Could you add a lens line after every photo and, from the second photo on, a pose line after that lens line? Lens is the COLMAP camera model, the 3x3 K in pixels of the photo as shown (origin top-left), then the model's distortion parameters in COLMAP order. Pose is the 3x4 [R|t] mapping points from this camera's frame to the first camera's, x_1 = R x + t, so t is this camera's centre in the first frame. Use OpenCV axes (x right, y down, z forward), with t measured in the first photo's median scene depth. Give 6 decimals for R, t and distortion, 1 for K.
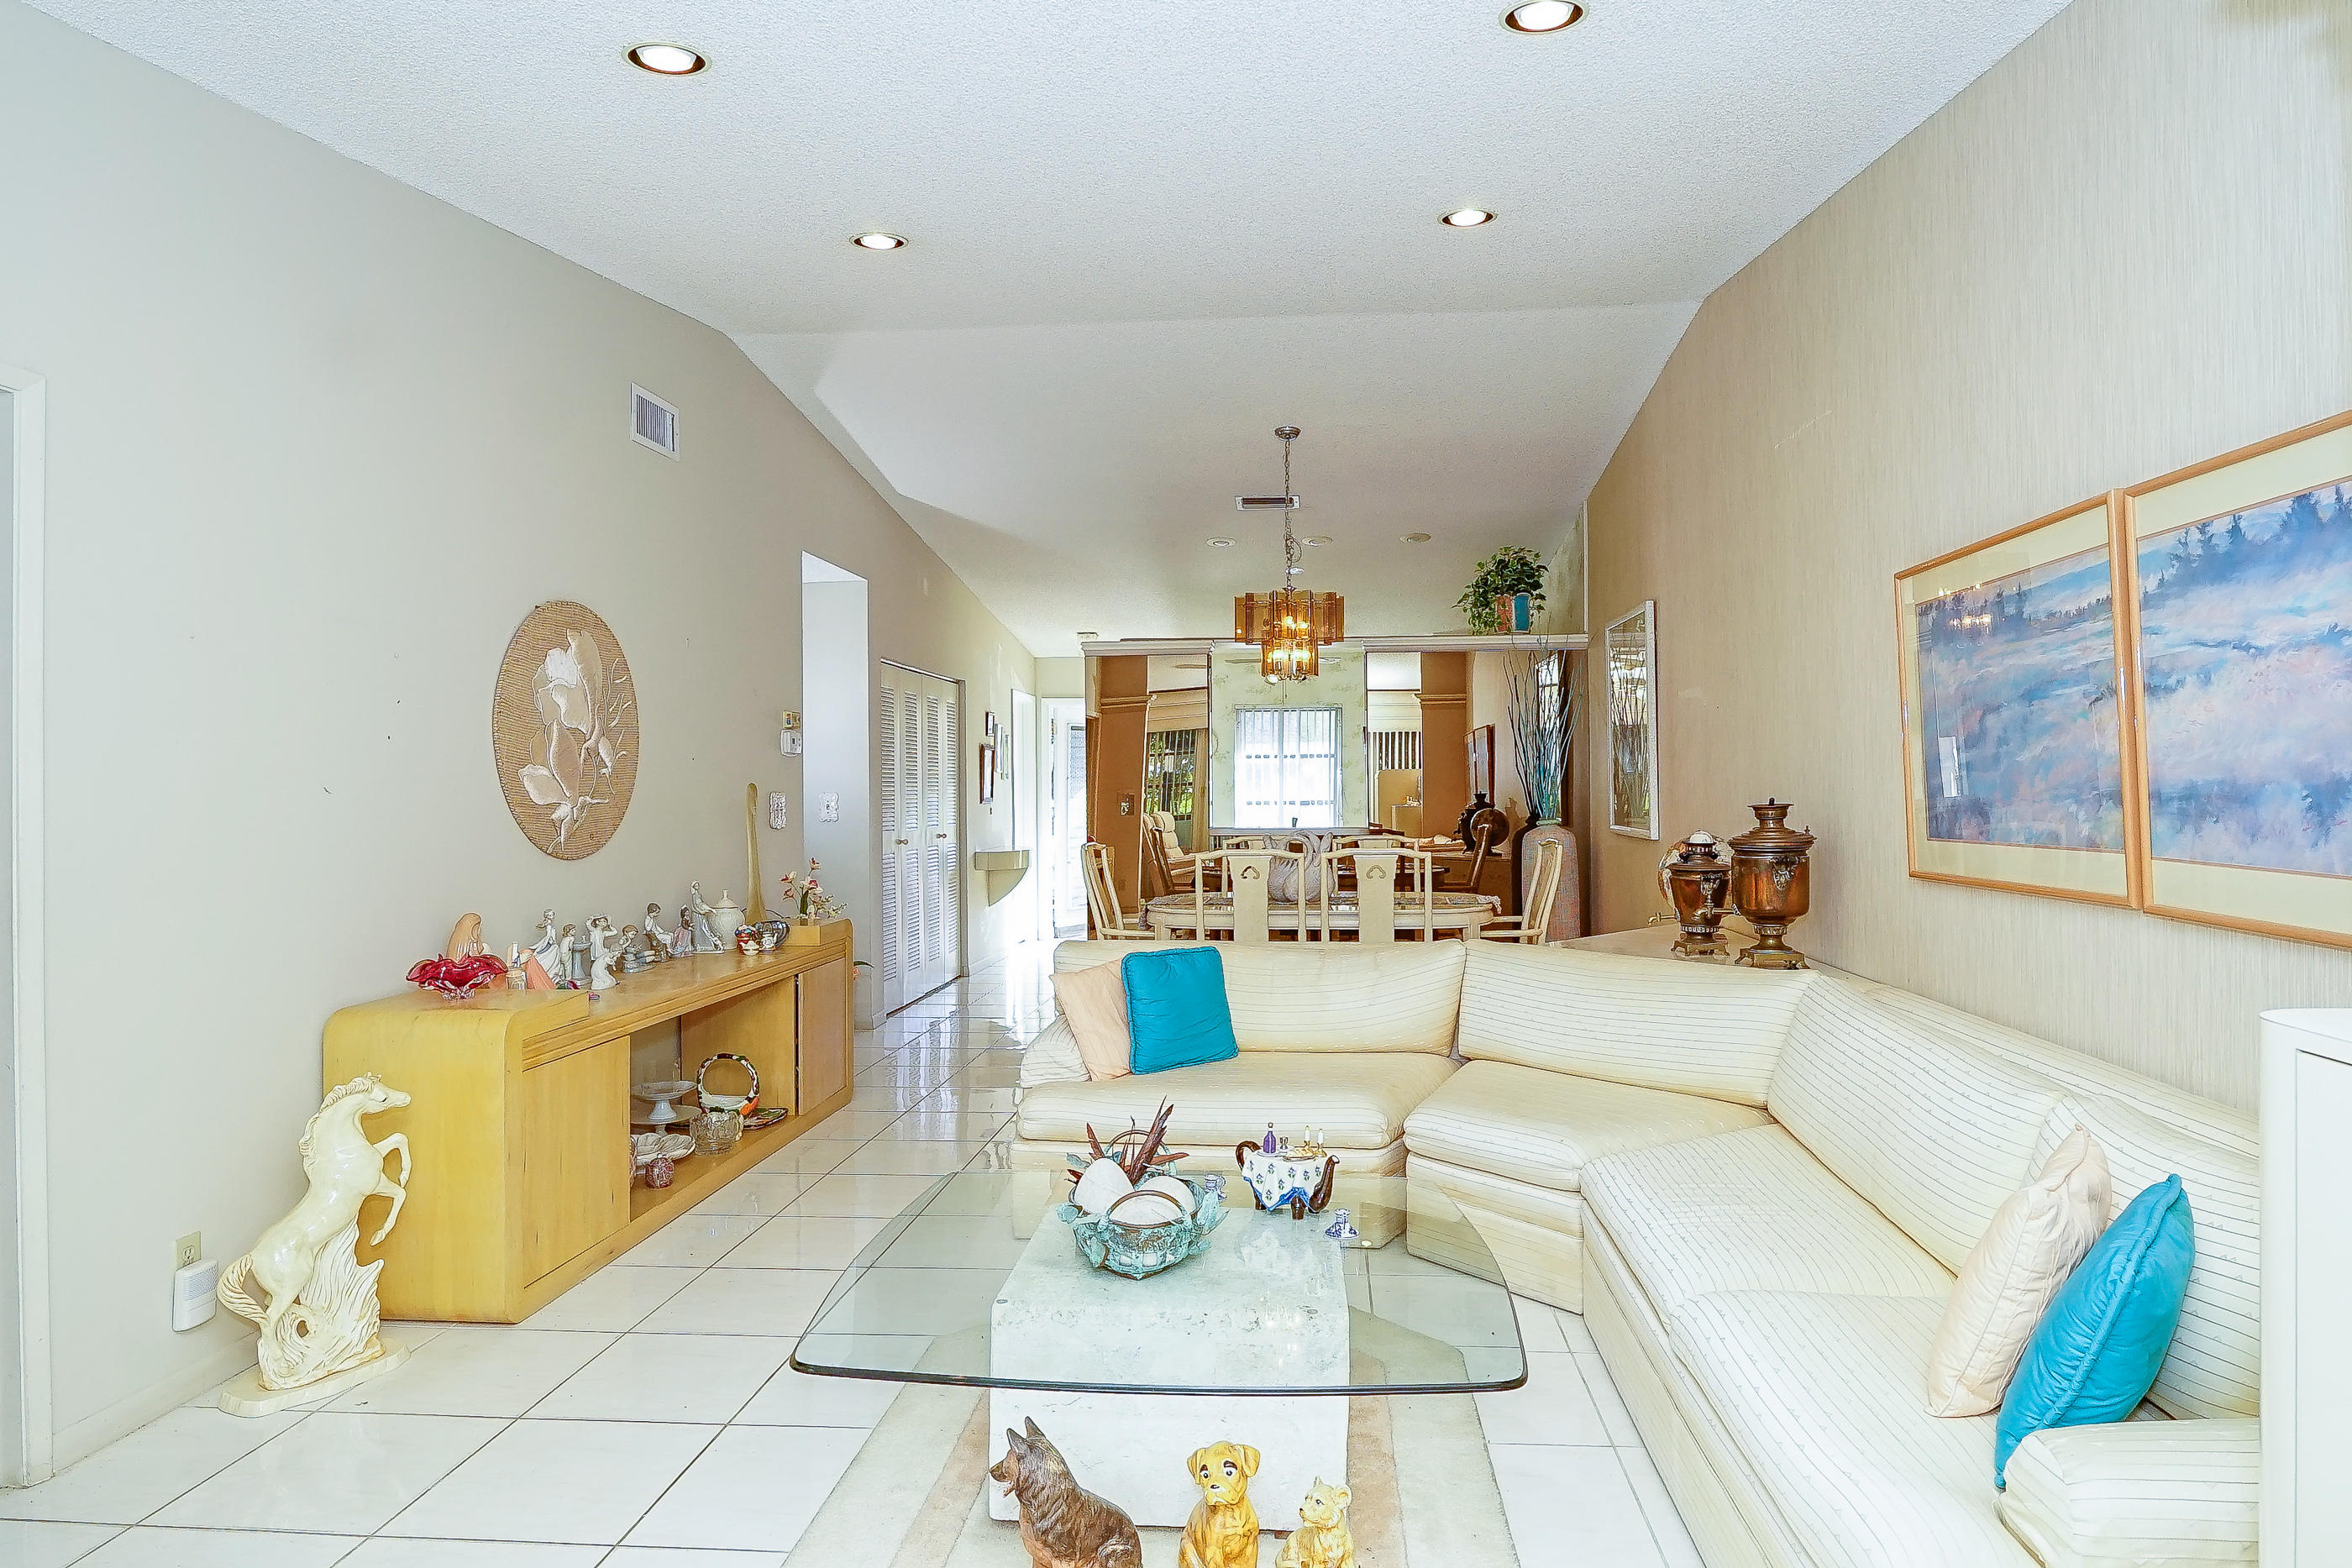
lens RADIAL K [[1295.6, 0, 1187.9], [0, 1295.6, 777.8], [0, 0, 1]] dist [-0.012160, -0.000352]
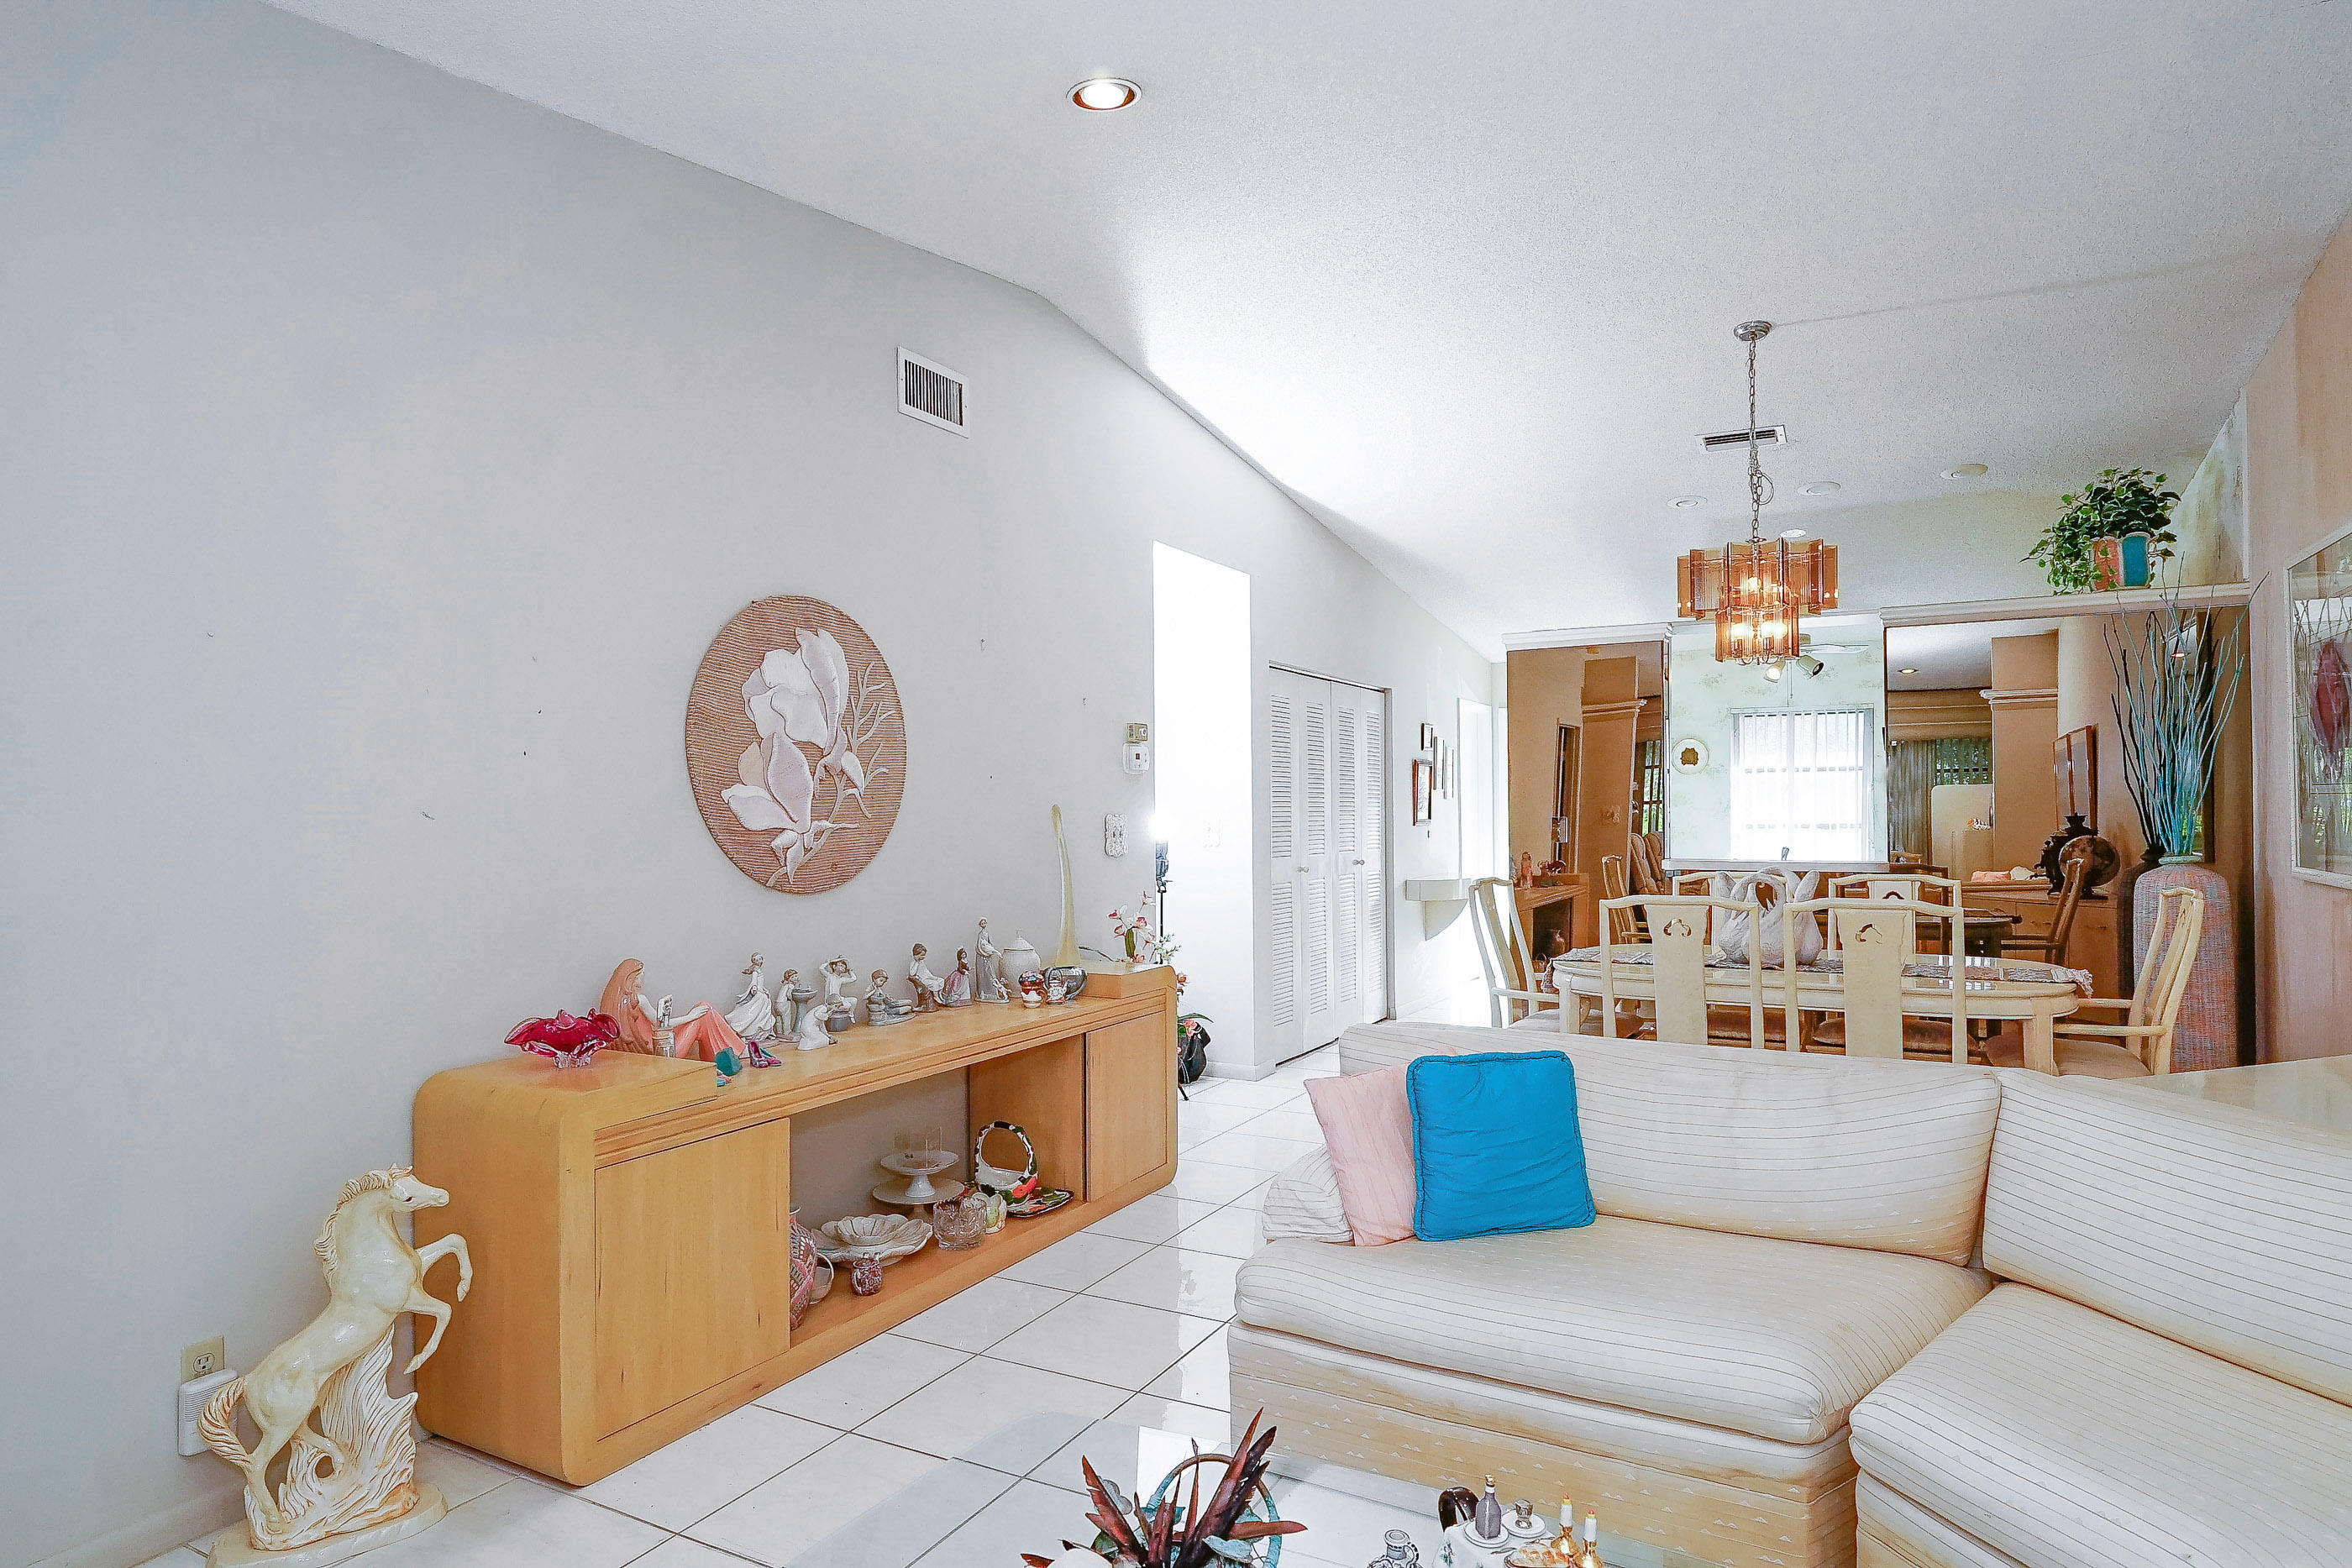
lens RADIAL K [[1295.6, 0, 1175.8], [0, 1295.6, 803.8], [0, 0, 1]] dist [-0.012160, -0.000352]
pose [[0.922965, -0.000832, -0.384882, 0.079498], [0.002885, 0.999985, 0.004755, -0.000204], [0.384873, -0.005498, 0.922953, 0.266059]]
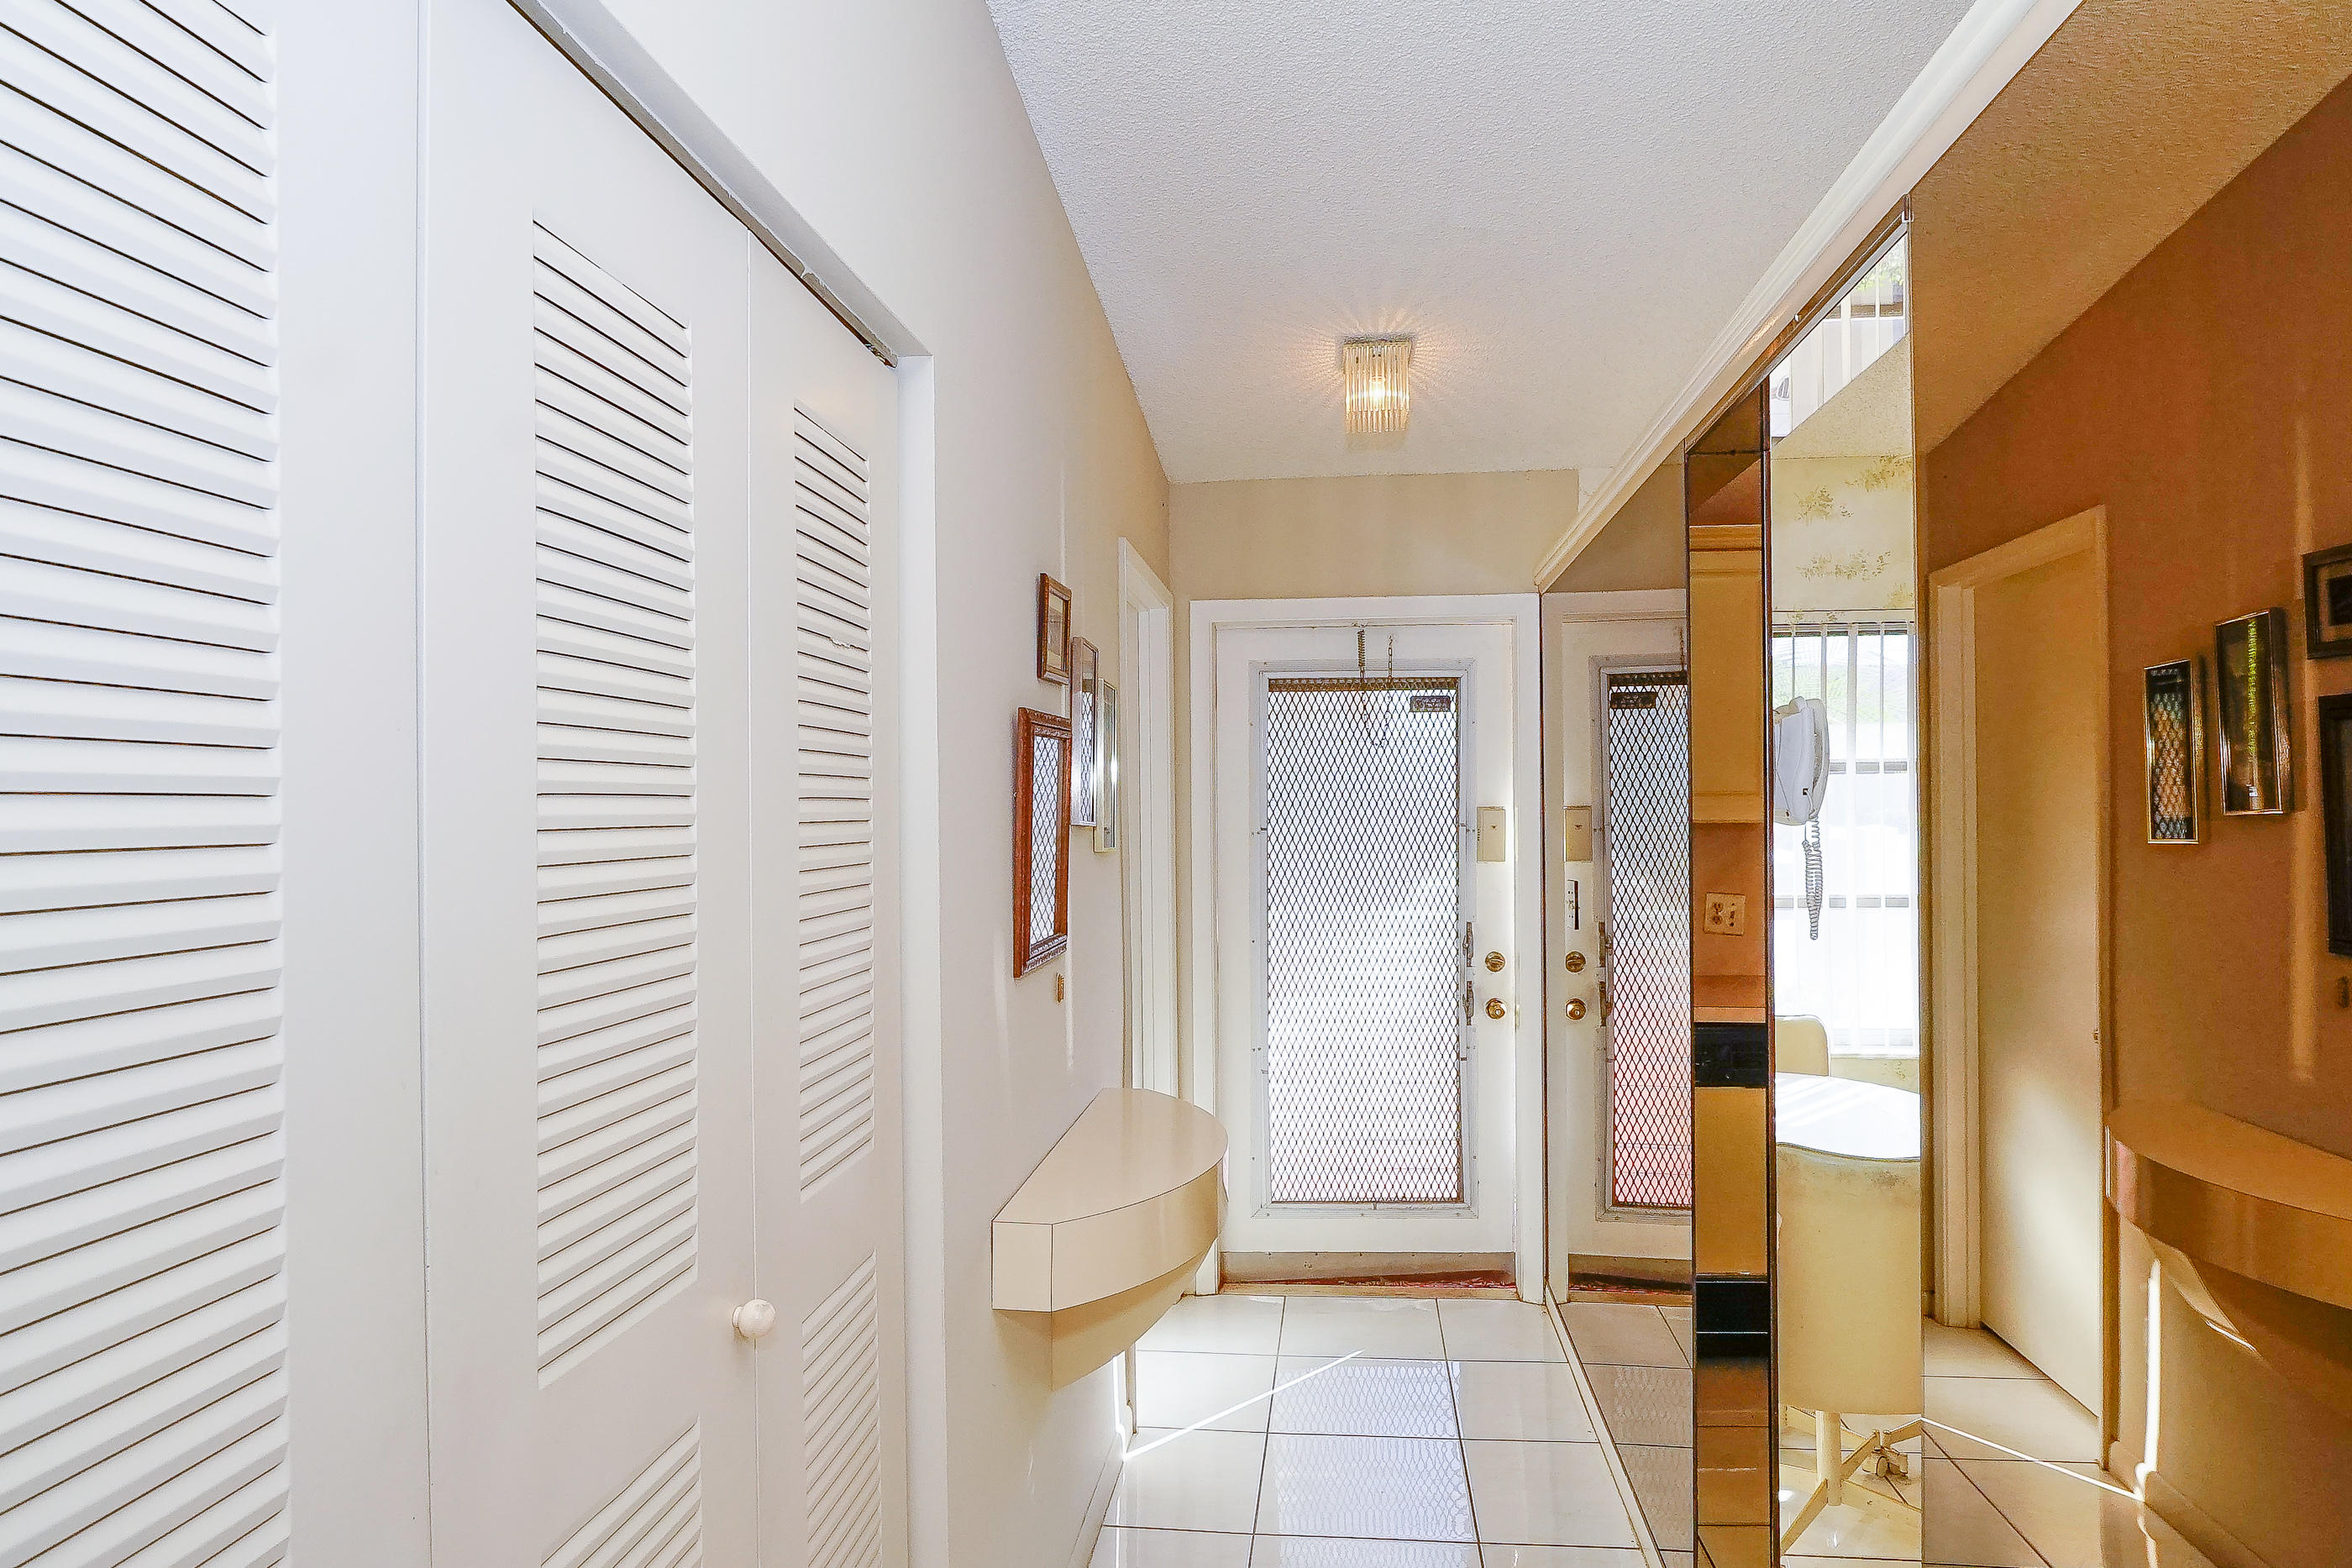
lens RADIAL K [[1295.6, 0, 1175.5], [0, 1295.6, 789.9], [0, 0, 1]] dist [-0.012160, -0.000352]
pose [[0.999326, 0.004270, -0.036451, -0.304439], [-0.004444, 0.999979, -0.004681, -0.023386], [0.036431, 0.004840, 0.999324, 1.904967]]
